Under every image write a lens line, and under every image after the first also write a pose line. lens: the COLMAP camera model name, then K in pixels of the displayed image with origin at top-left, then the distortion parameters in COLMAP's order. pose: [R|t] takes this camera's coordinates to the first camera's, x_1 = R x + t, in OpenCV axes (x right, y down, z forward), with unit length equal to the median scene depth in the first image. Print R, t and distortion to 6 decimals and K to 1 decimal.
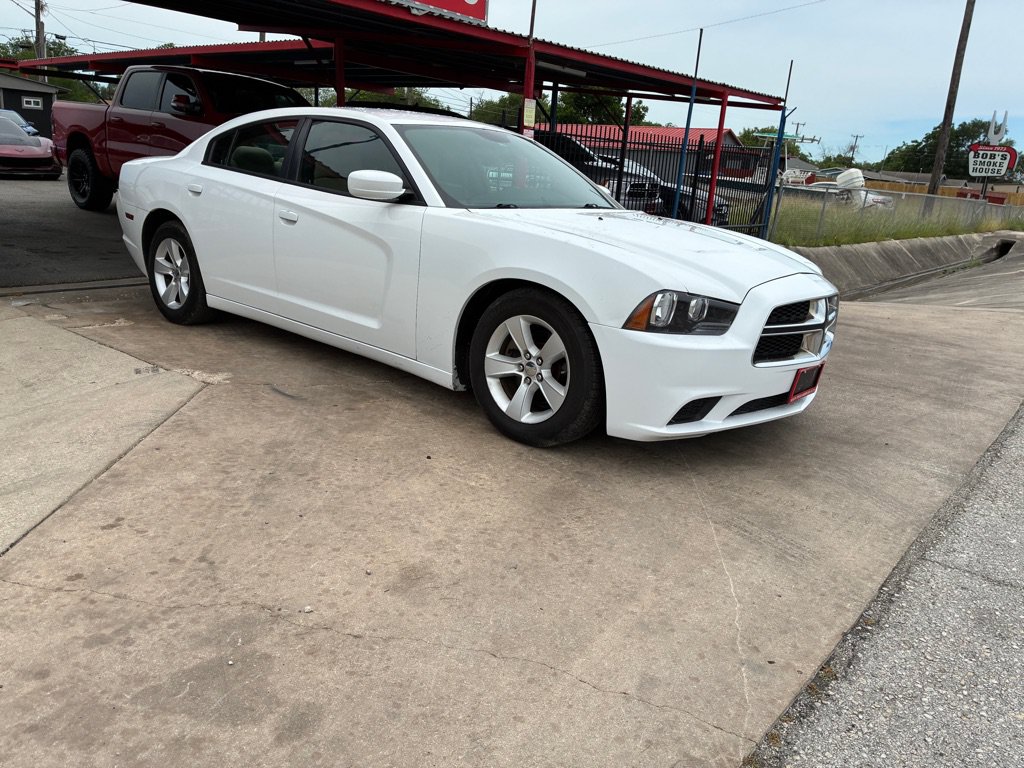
lens RADIAL K [[777.1, 0, 498.8], [0, 777.1, 372.4], [0, 0, 1]] dist [0.052832, -0.071324]
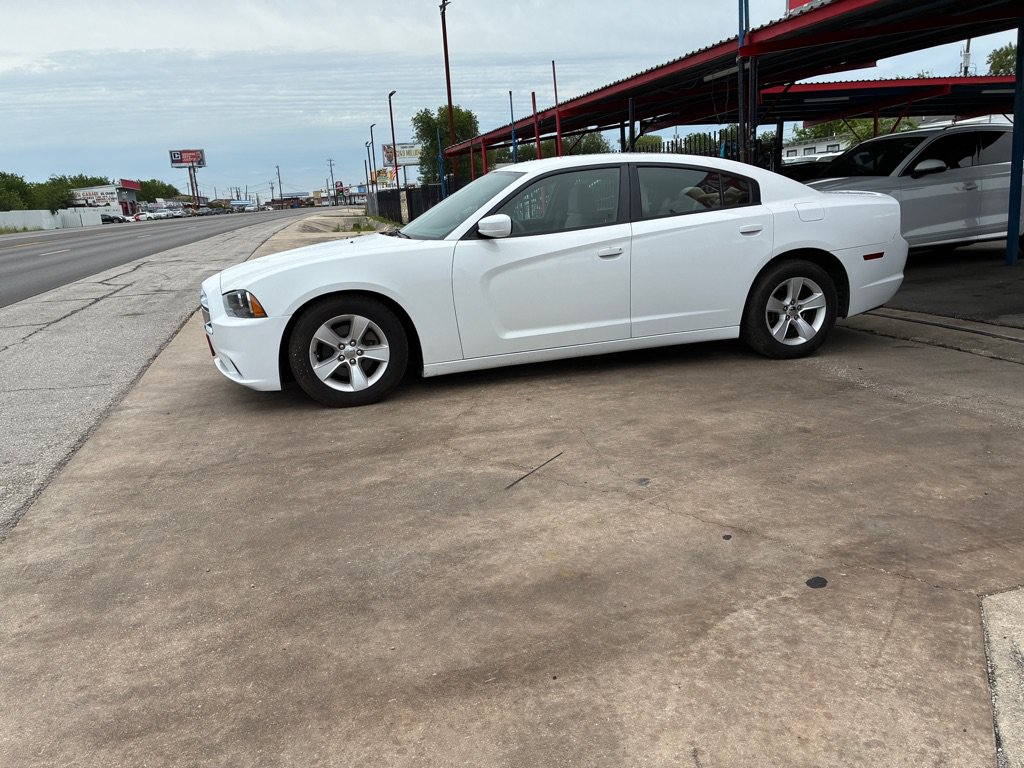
lens RADIAL K [[777.1, 0, 506.4], [0, 777.1, 384.7], [0, 0, 1]] dist [0.052832, -0.071324]
pose [[-0.567042, 0.162732, -0.807454, 1.322204], [-0.193782, 0.926419, 0.322793, -0.520555], [0.800570, 0.339507, -0.493784, 2.254466]]
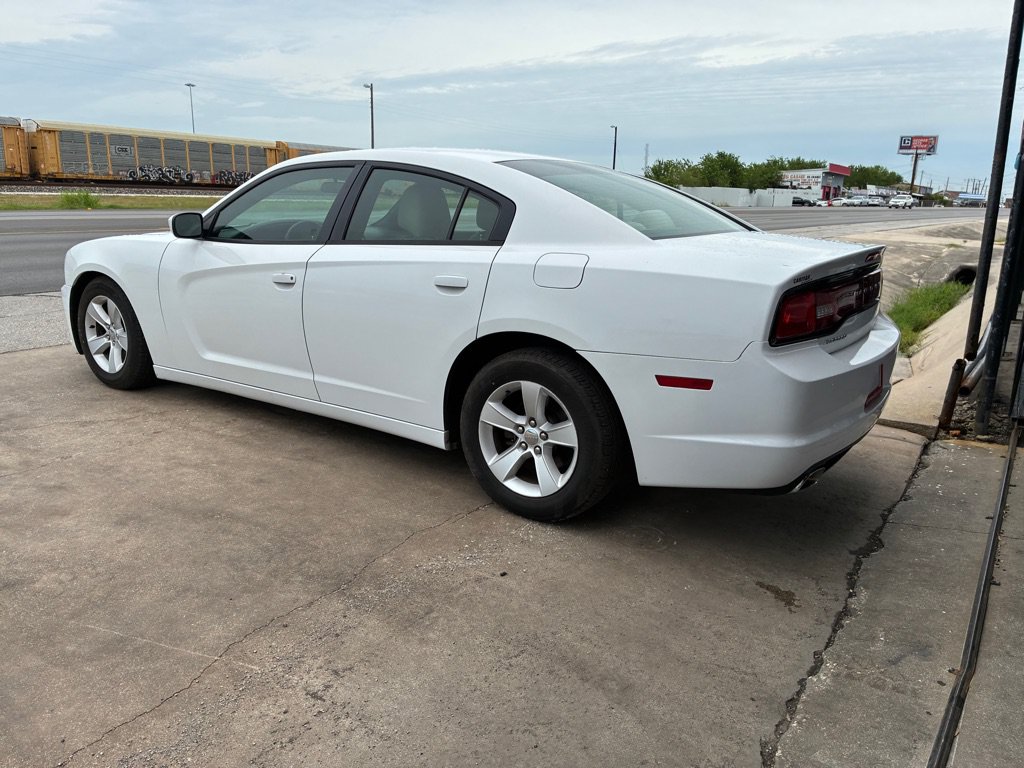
lens RADIAL K [[777.1, 0, 504.3], [0, 777.1, 397.9], [0, 0, 1]] dist [0.052832, -0.071324]
pose [[-0.990124, -0.064691, -0.124380, -0.154231], [-0.117845, 0.864625, 0.488402, -0.734471], [0.075947, 0.498236, -0.863709, 2.636349]]
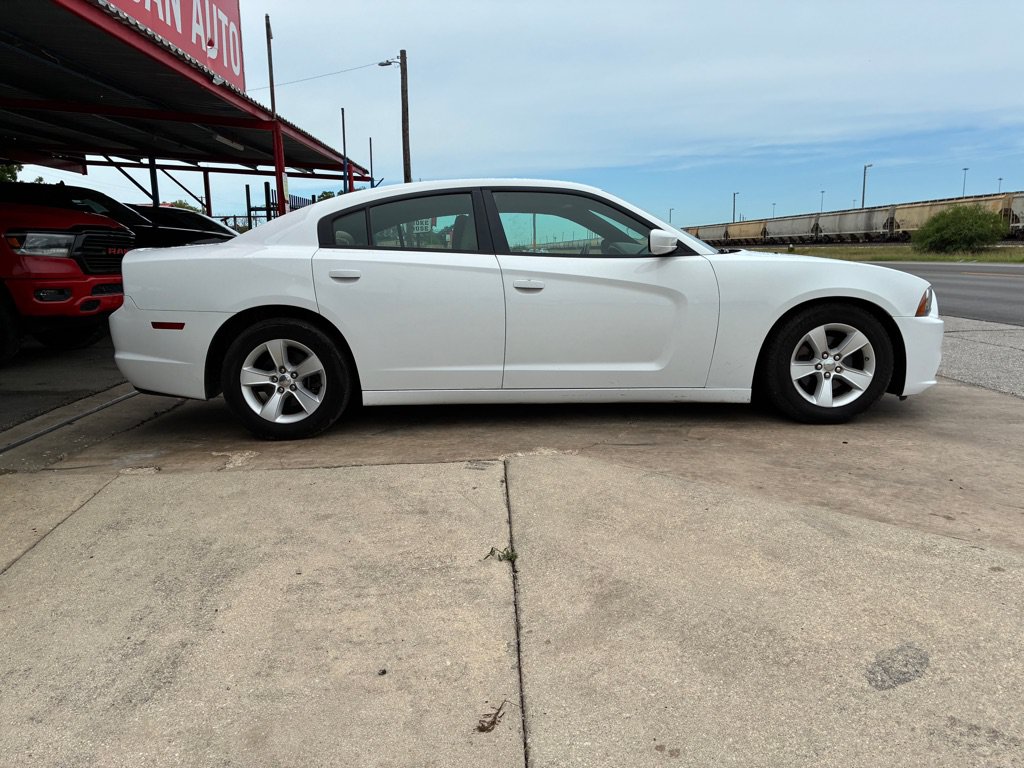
lens RADIAL K [[777.1, 0, 495.3], [0, 777.1, 383.7], [0, 0, 1]] dist [0.052832, -0.071324]
pose [[0.745098, -0.192806, 0.638478, -1.181234], [0.238988, 0.970917, 0.014297, -0.123417], [-0.622666, 0.141936, 0.769507, 0.334048]]
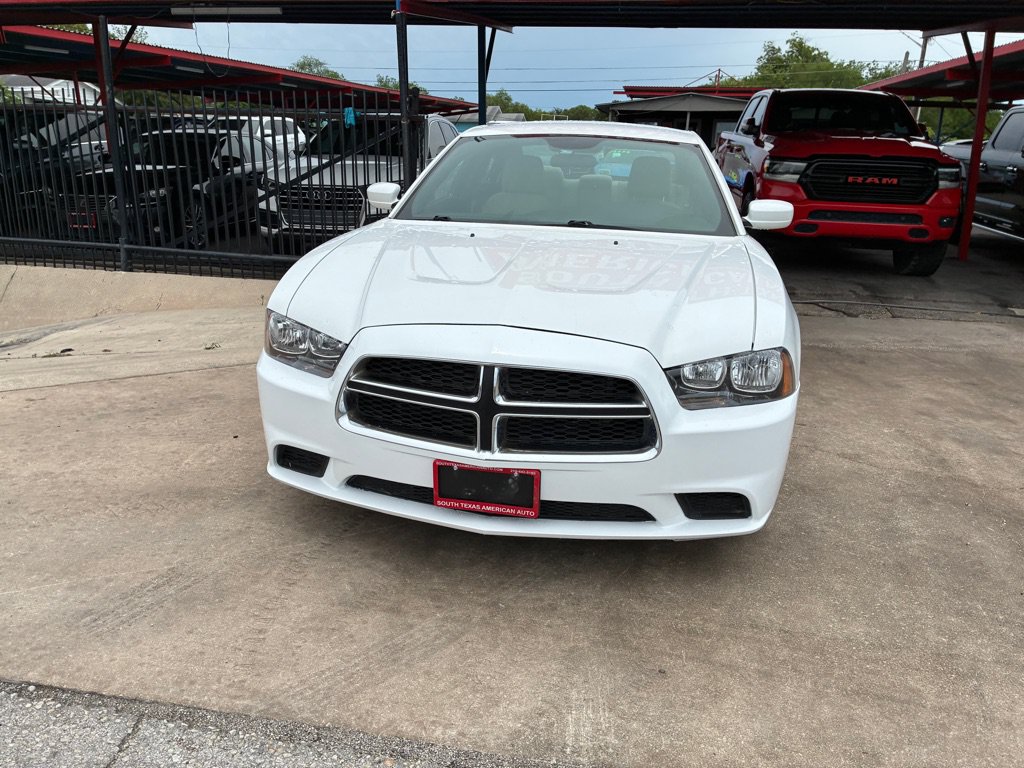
lens RADIAL K [[777.1, 0, 501.2], [0, 777.1, 384.2], [0, 0, 1]] dist [0.052832, -0.071324]
pose [[0.505729, 0.199108, -0.839401, 0.927579], [-0.215886, 0.971252, 0.100315, -0.142499], [0.835243, 0.130483, 0.534175, 0.646469]]
